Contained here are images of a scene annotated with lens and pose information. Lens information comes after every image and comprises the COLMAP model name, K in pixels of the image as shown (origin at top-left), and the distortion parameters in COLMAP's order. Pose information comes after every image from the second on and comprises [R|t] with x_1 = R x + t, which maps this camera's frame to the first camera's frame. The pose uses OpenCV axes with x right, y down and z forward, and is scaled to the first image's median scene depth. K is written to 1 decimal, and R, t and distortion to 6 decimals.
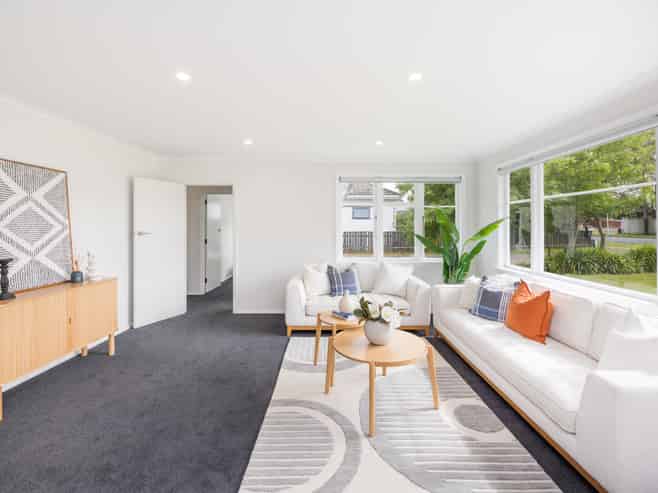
lens RADIAL K [[288.7, 0, 342.7], [0, 288.7, 245.2], [0, 0, 1]] dist [-0.049418, -0.000027]
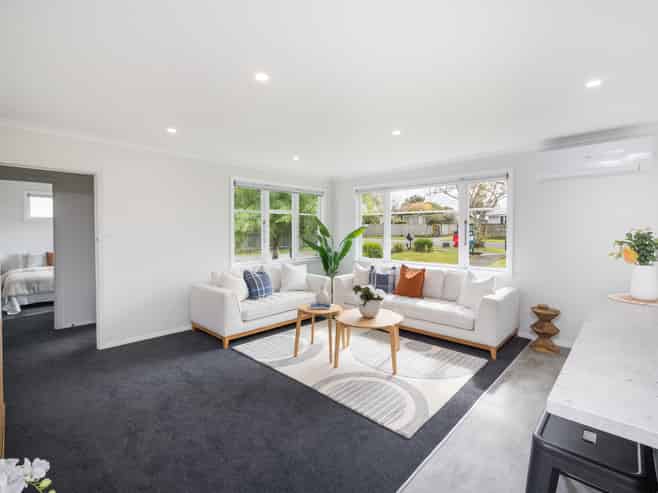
lens RADIAL K [[288.7, 0, 342.7], [0, 288.7, 245.2], [0, 0, 1]] dist [-0.049418, -0.000027]
pose [[0.695650, -0.030738, 0.717723, -0.731523], [0.042763, 0.999084, 0.001341, -0.003397], [-0.717107, 0.029759, 0.696327, 0.086618]]
